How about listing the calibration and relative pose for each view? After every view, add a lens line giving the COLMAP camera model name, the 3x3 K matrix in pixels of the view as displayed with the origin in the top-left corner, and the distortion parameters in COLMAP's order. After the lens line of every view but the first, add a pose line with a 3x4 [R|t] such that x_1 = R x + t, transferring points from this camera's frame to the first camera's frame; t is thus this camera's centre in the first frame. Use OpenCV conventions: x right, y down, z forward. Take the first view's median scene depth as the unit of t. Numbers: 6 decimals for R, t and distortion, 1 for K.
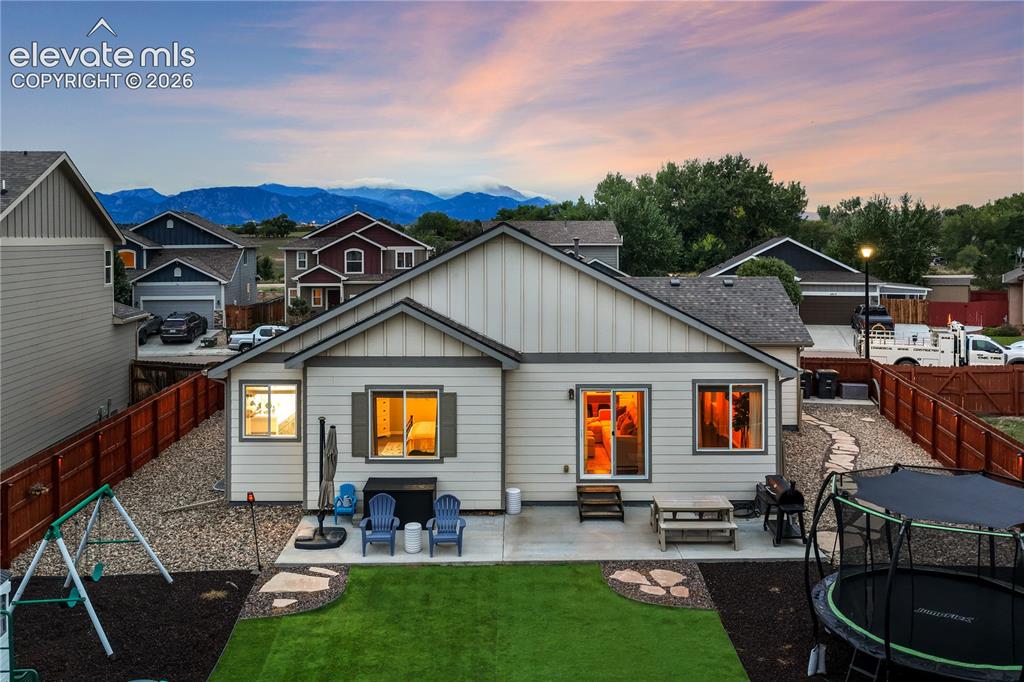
lens RADIAL K [[855.9, 0, 512.4], [0, 855.9, 343.2], [0, 0, 1]] dist [-0.008784, 0.027096]
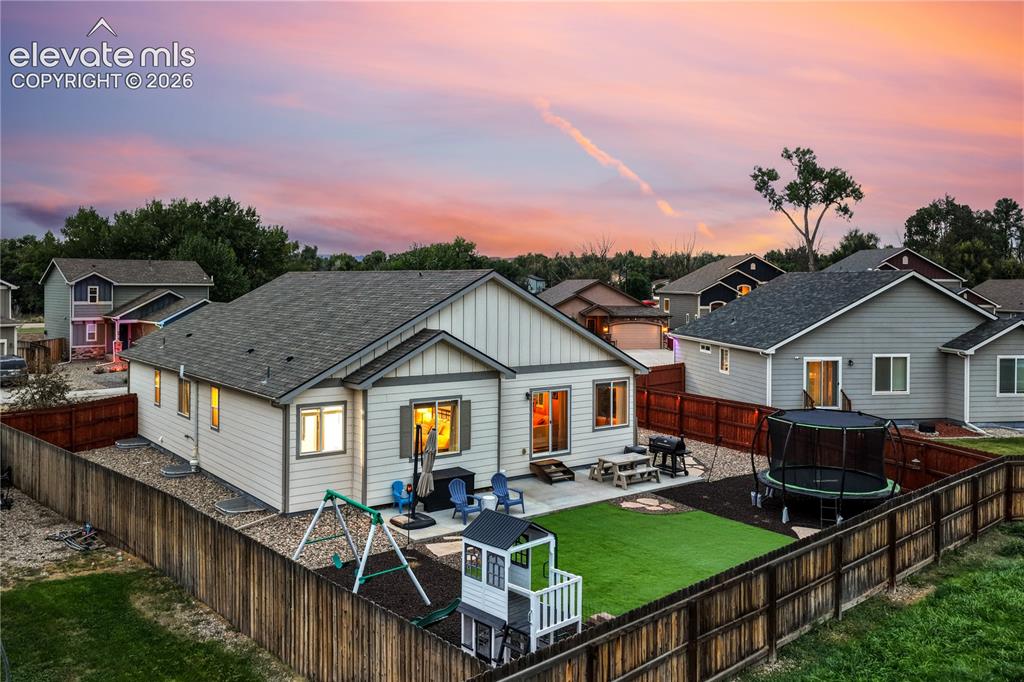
lens RADIAL K [[855.9, 0, 508.3], [0, 855.9, 347.5], [0, 0, 1]] dist [-0.008784, 0.027096]
pose [[0.794218, -0.037909, 0.606449, -0.788429], [0.062752, 0.997833, -0.019808, 0.007084], [-0.604383, 0.053788, 0.794876, -0.080249]]
